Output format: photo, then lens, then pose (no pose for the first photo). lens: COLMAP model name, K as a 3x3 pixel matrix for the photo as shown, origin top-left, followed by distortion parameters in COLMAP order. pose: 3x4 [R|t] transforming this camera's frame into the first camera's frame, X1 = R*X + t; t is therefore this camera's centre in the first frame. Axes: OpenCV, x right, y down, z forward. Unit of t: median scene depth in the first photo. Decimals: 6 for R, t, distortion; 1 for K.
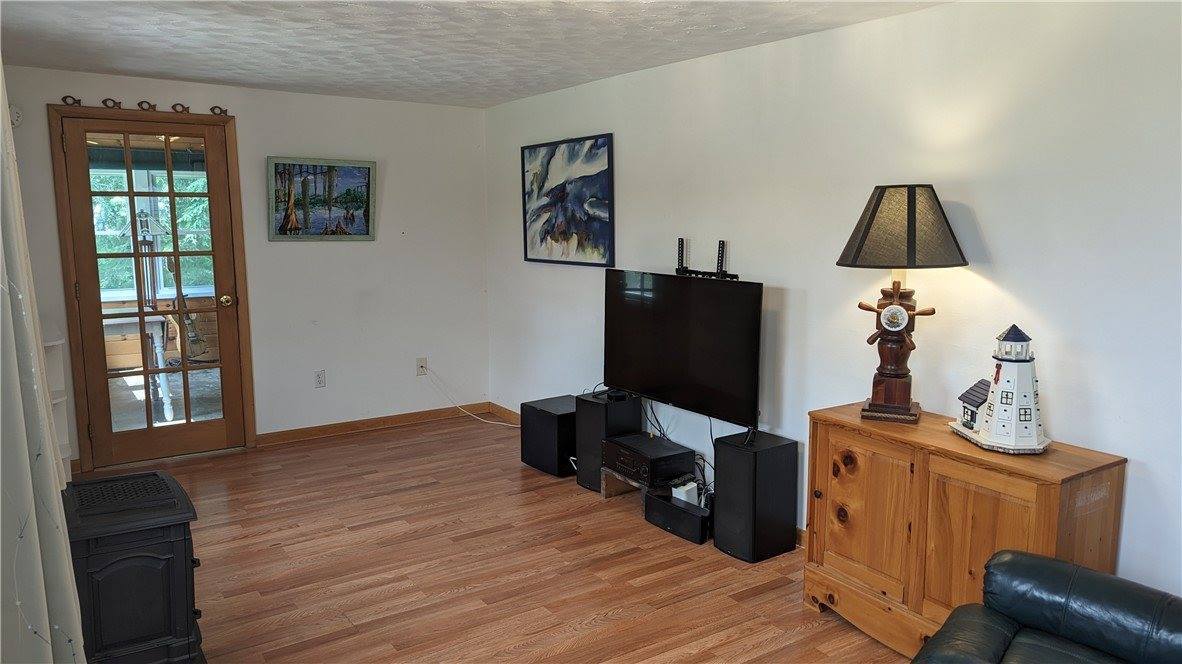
lens RADIAL K [[838.6, 0, 591.3], [0, 838.6, 330.9], [0, 0, 1]] dist [0.065855, -0.048593]
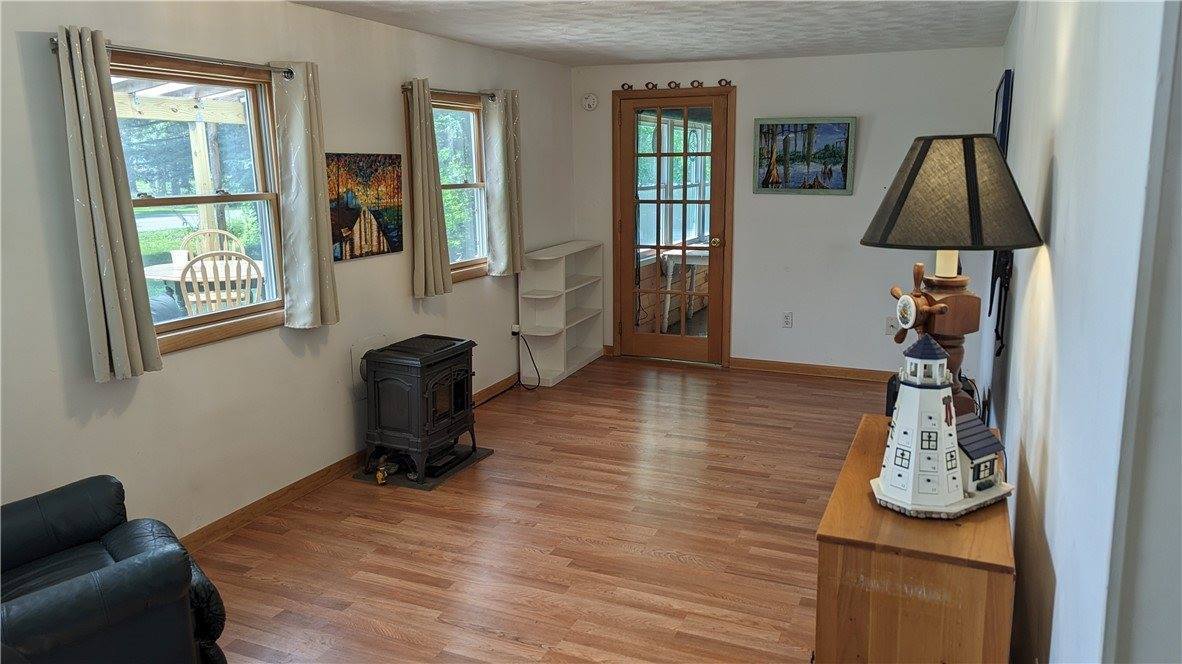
lens RADIAL K [[838.6, 0, 594.7], [0, 838.6, 324.1], [0, 0, 1]] dist [0.065855, -0.048593]
pose [[0.543684, 0.156095, -0.824647, 0.499838], [-0.116334, 0.987084, 0.110144, -0.033051], [0.831188, 0.036051, 0.554821, 0.201936]]
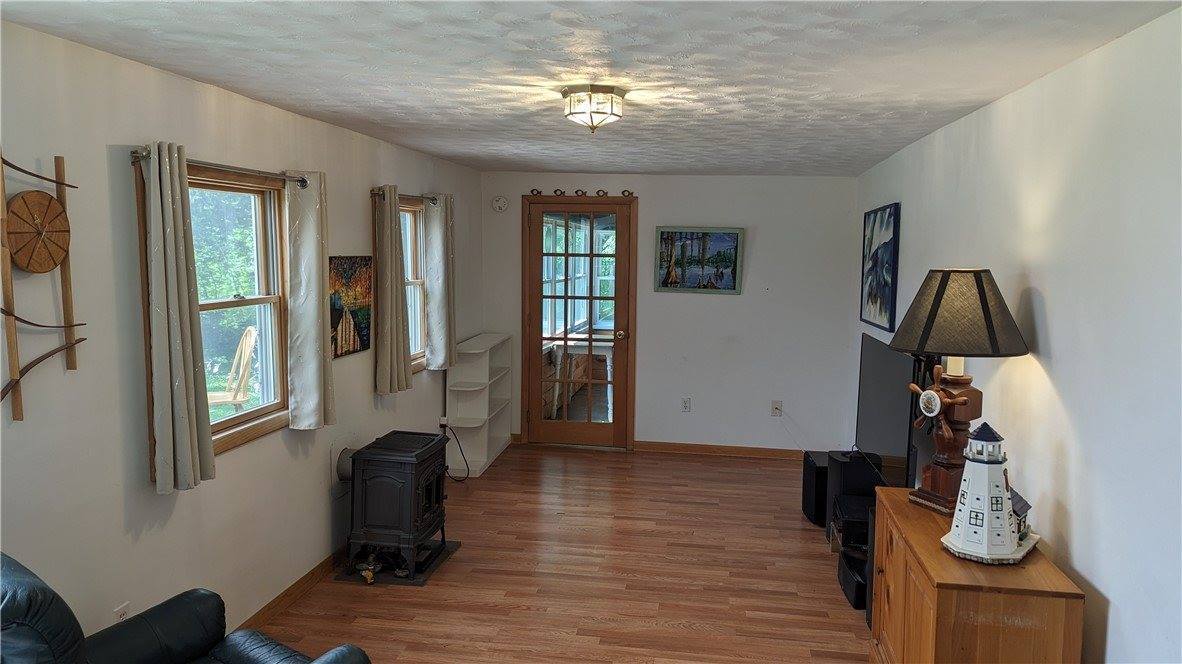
lens RADIAL K [[838.6, 0, 599.9], [0, 838.6, 328.3], [0, 0, 1]] dist [0.065855, -0.048593]
pose [[0.742730, 0.077809, -0.665055, 0.428517], [-0.115221, 0.993262, -0.012469, -0.026822], [0.659604, 0.085889, 0.746690, 0.003062]]
